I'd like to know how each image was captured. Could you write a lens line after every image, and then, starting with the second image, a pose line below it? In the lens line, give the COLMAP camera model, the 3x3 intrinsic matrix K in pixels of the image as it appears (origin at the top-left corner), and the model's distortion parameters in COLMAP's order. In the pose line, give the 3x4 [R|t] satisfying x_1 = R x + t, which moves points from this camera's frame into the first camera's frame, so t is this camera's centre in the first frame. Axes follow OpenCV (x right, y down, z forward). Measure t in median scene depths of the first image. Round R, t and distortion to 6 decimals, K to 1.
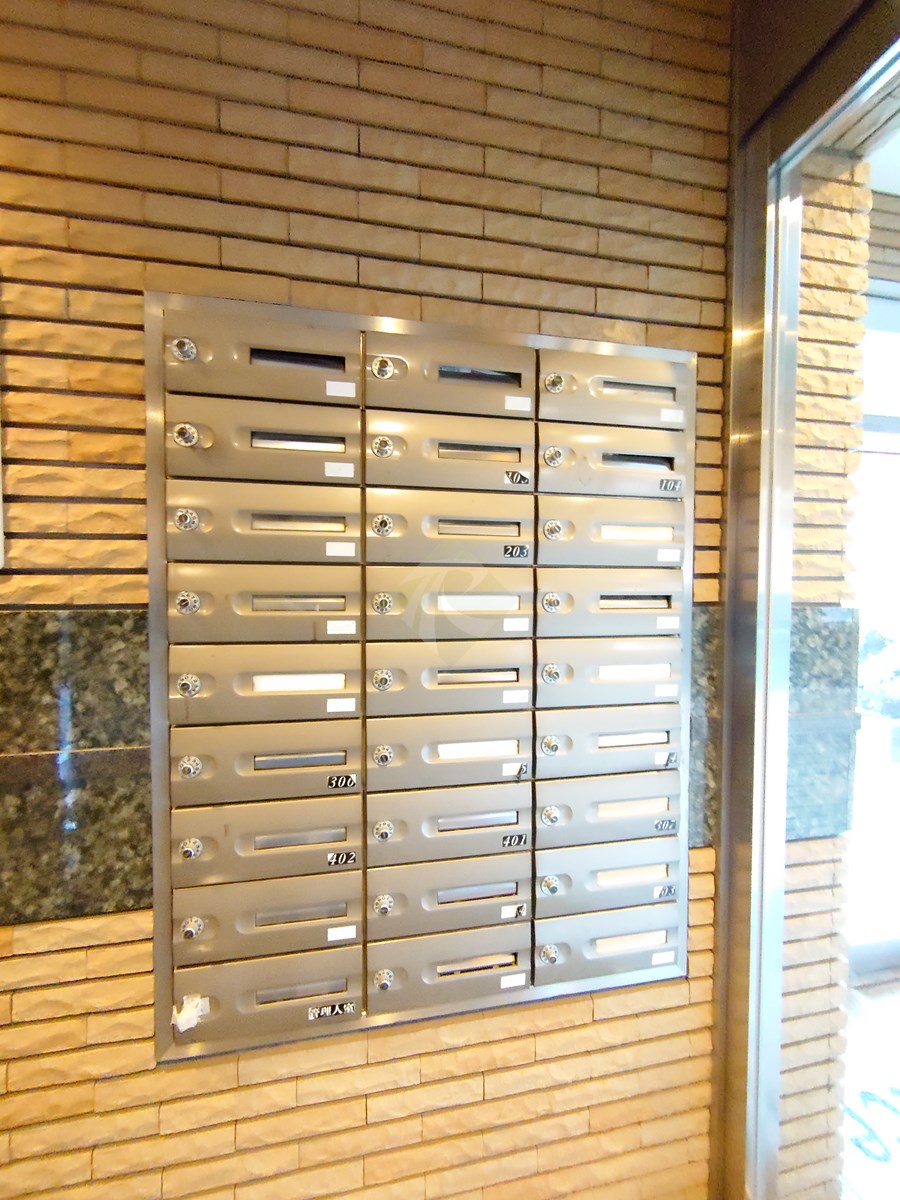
lens RADIAL K [[517.7, 0, 448.3], [0, 517.7, 597.8], [0, 0, 1]] dist [-0.003000, -0.000441]
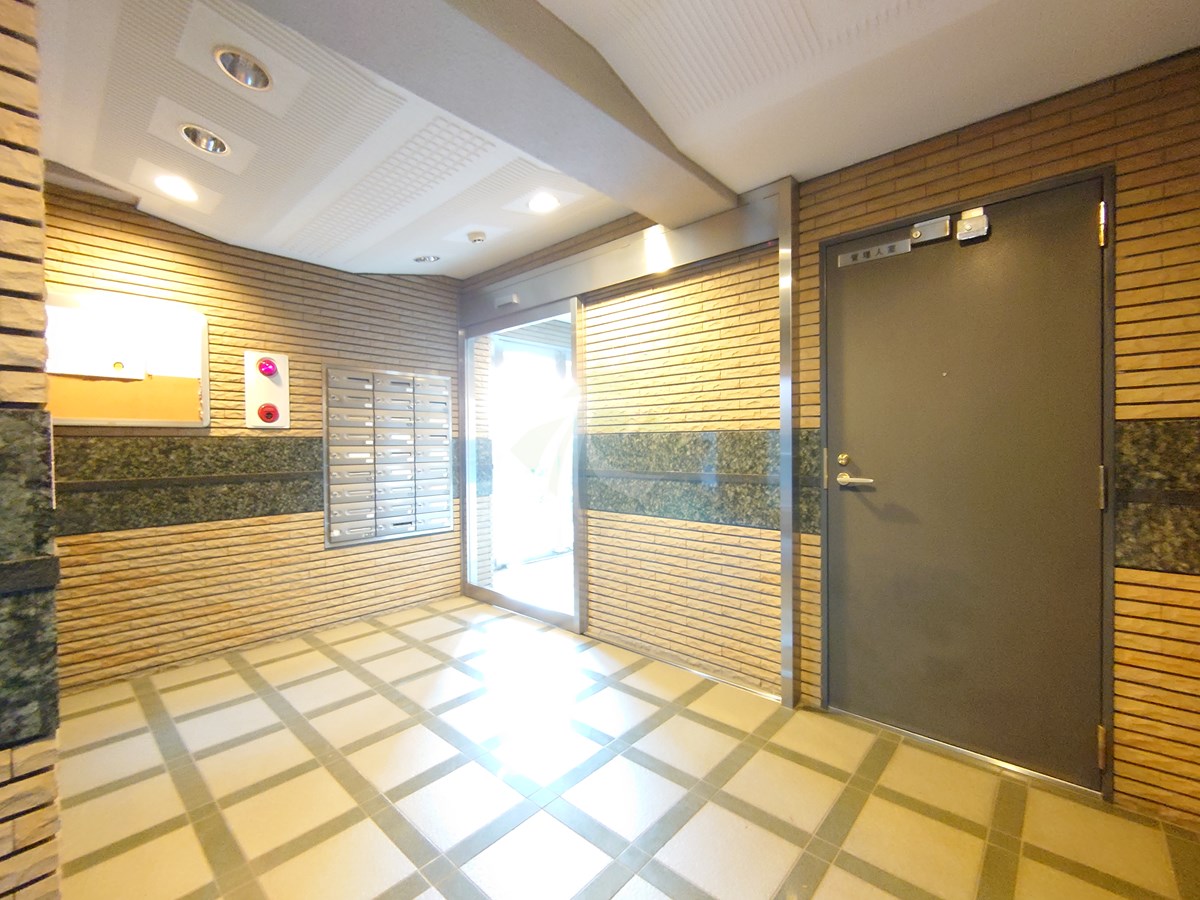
lens RADIAL K [[517.7, 0, 598.1], [0, 517.7, 449.6], [0, 0, 1]] dist [-0.003000, -0.000441]
pose [[0.810021, -0.016220, 0.586177, -1.114700], [0.029670, 0.999471, -0.013343, 0.217124], [-0.585650, 0.028200, 0.810073, -3.354659]]
